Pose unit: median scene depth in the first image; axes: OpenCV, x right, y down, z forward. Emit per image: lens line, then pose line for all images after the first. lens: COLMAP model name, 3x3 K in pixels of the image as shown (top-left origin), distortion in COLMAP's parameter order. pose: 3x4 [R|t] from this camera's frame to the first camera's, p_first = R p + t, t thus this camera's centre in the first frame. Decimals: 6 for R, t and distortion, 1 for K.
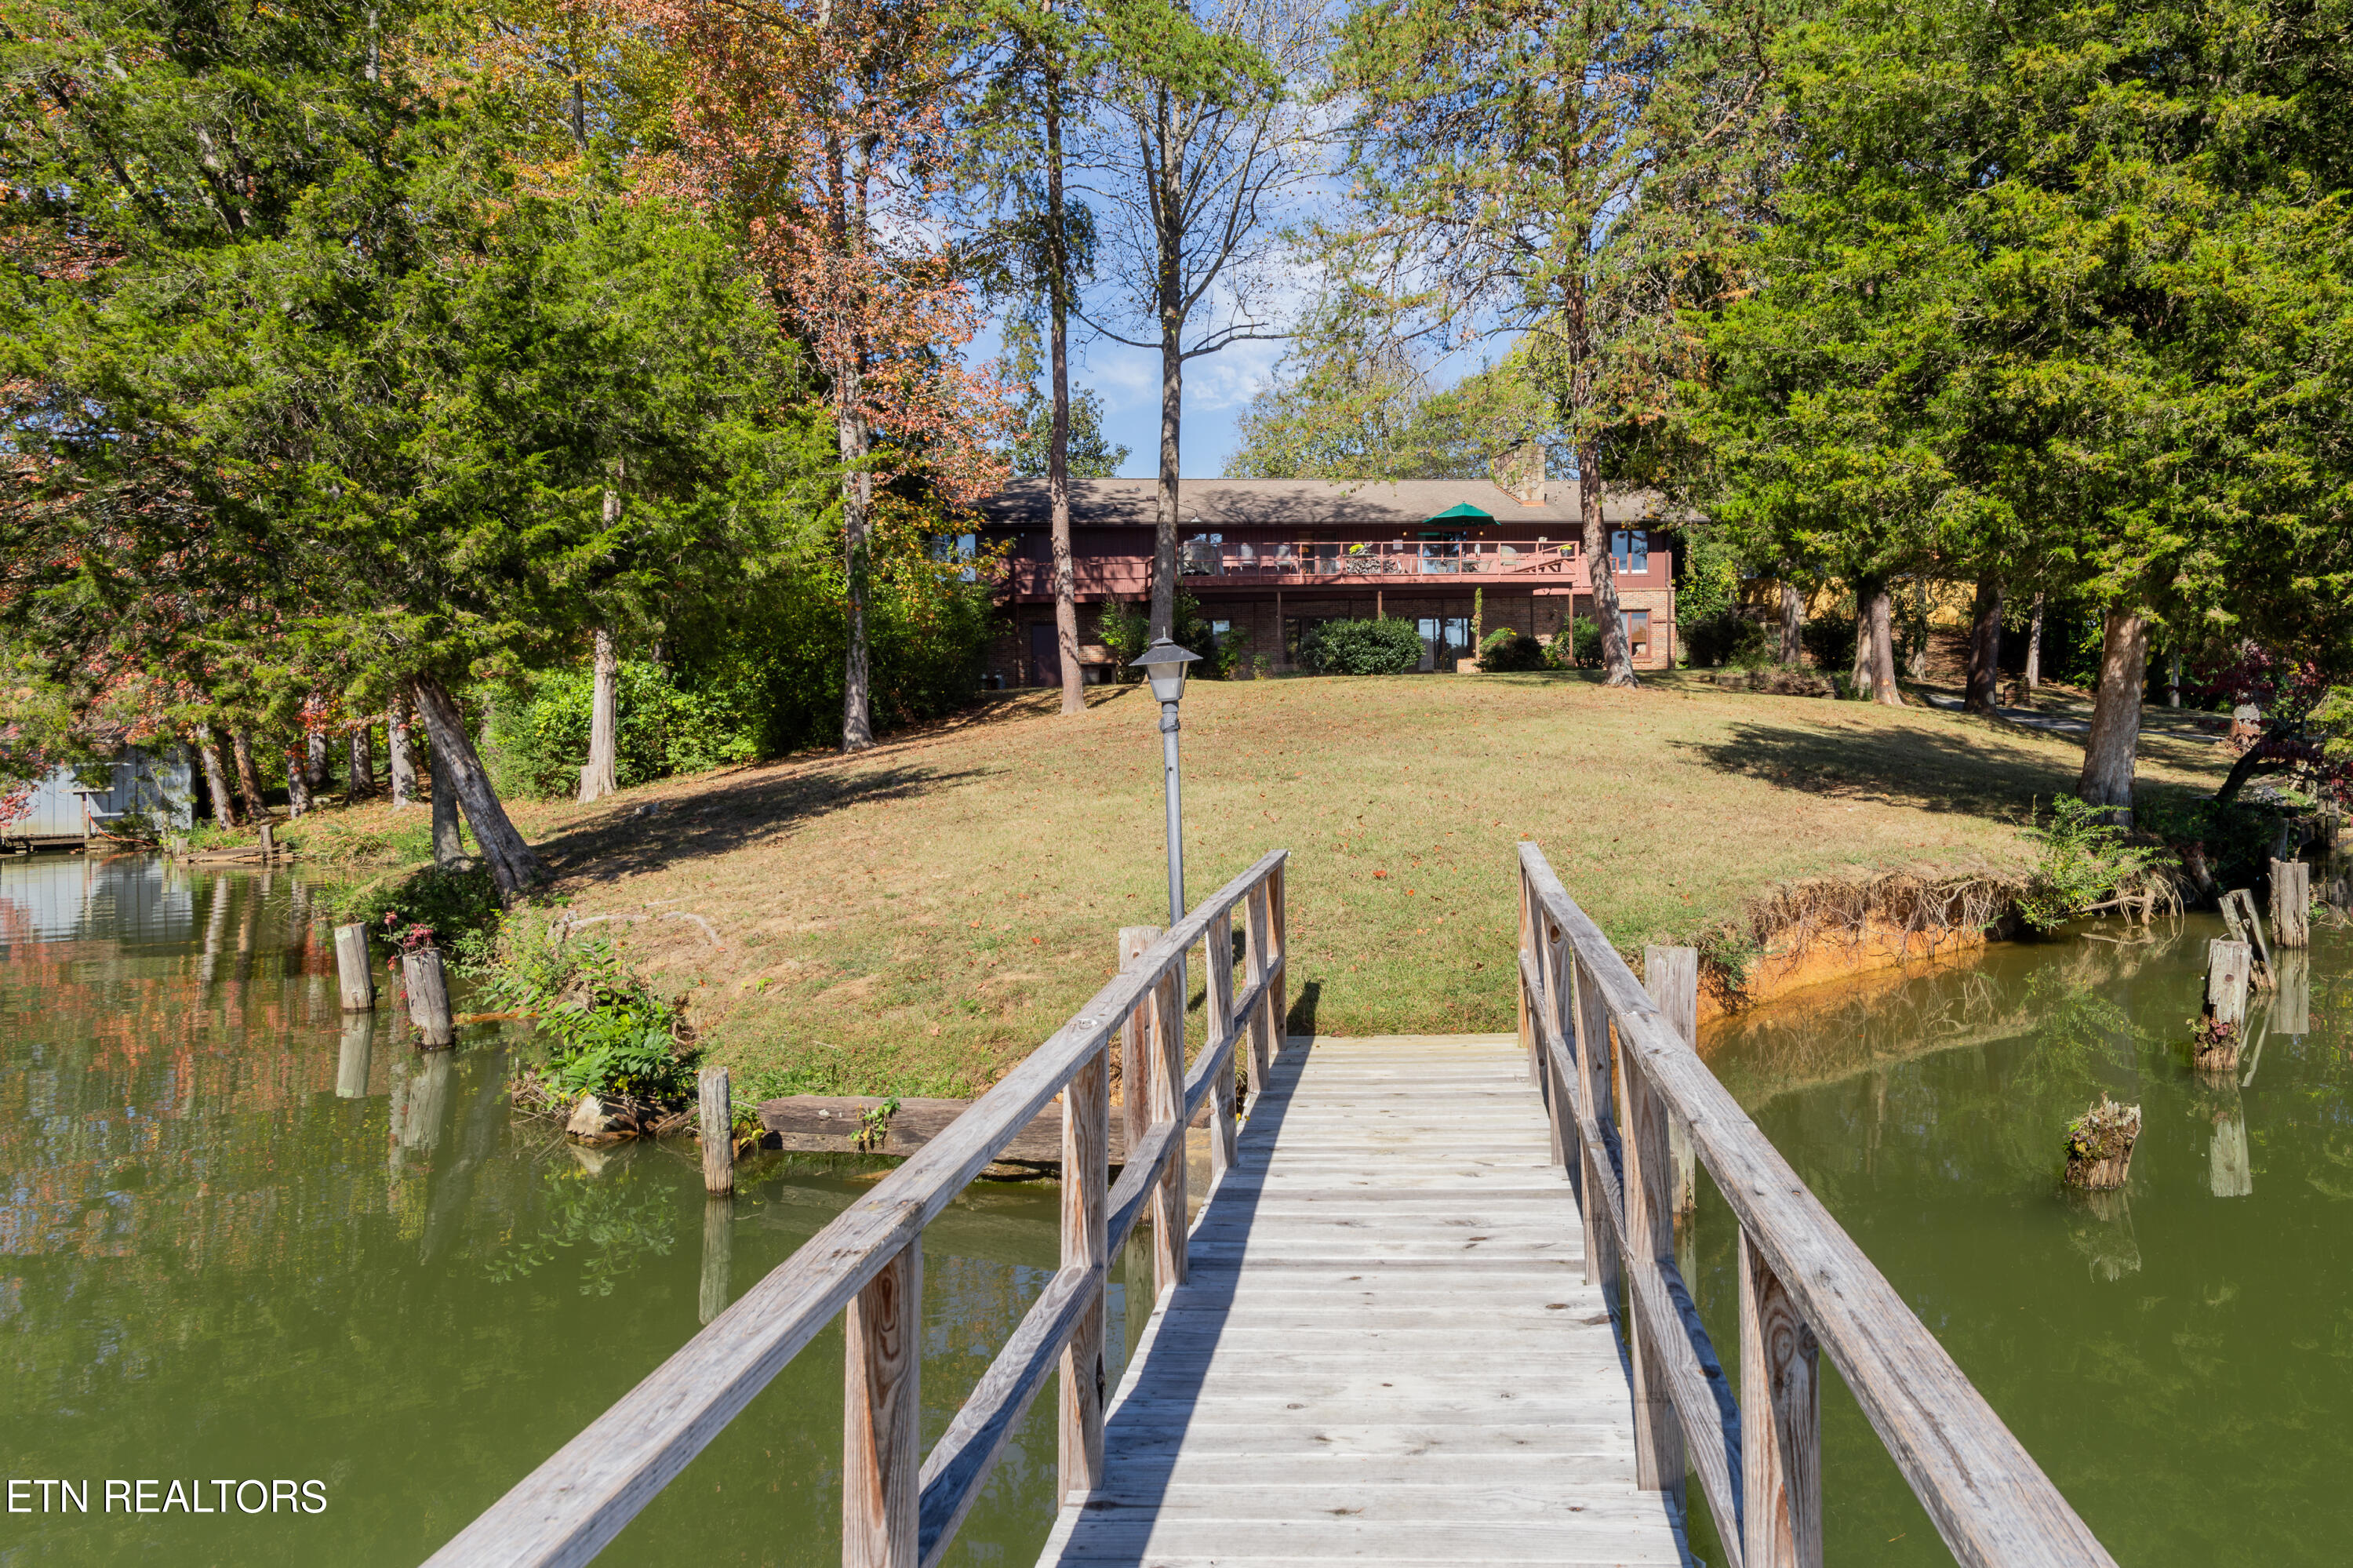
lens RADIAL K [[1844.6, 0, 1175.0], [0, 1844.6, 737.2], [0, 0, 1]] dist [-0.004774, -0.009739]
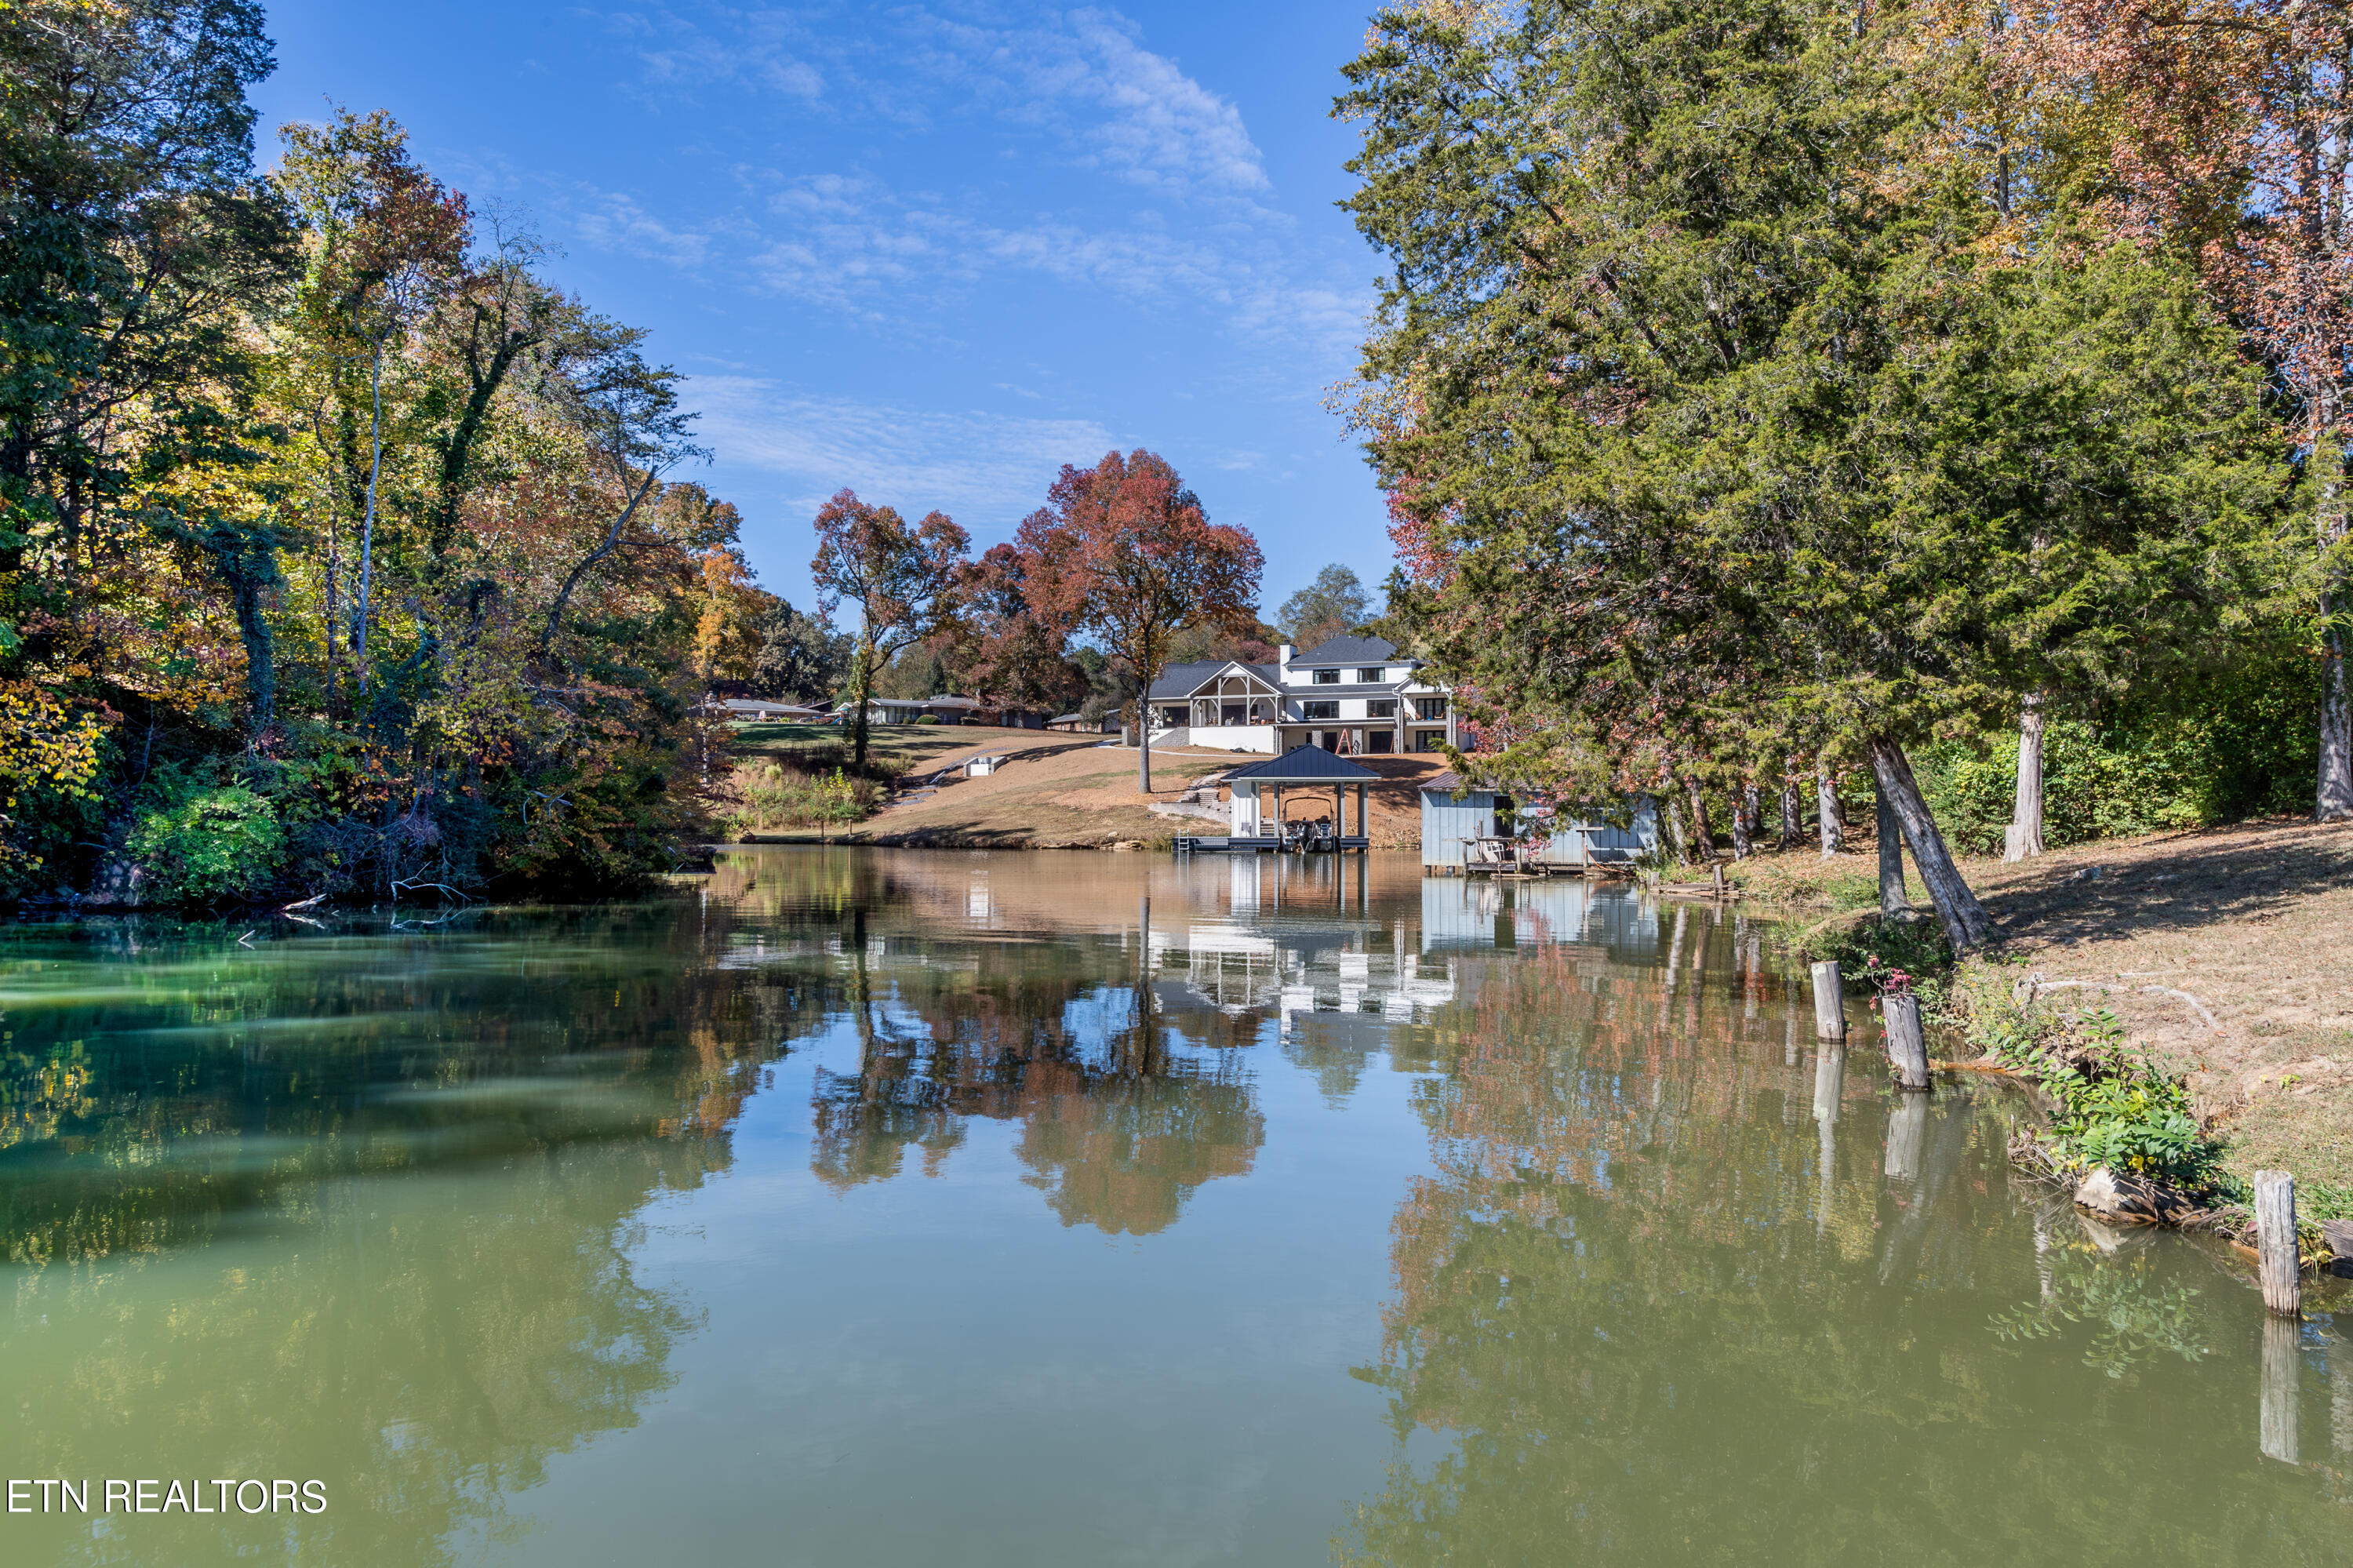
lens RADIAL K [[1844.6, 0, 1175.0], [0, 1844.6, 737.2], [0, 0, 1]] dist [-0.004774, -0.009739]
pose [[0.528268, -0.006657, -0.849052, 0.287381], [-0.024374, 0.999438, -0.023001, 0.001700], [0.848728, 0.032845, 0.527809, 0.078920]]
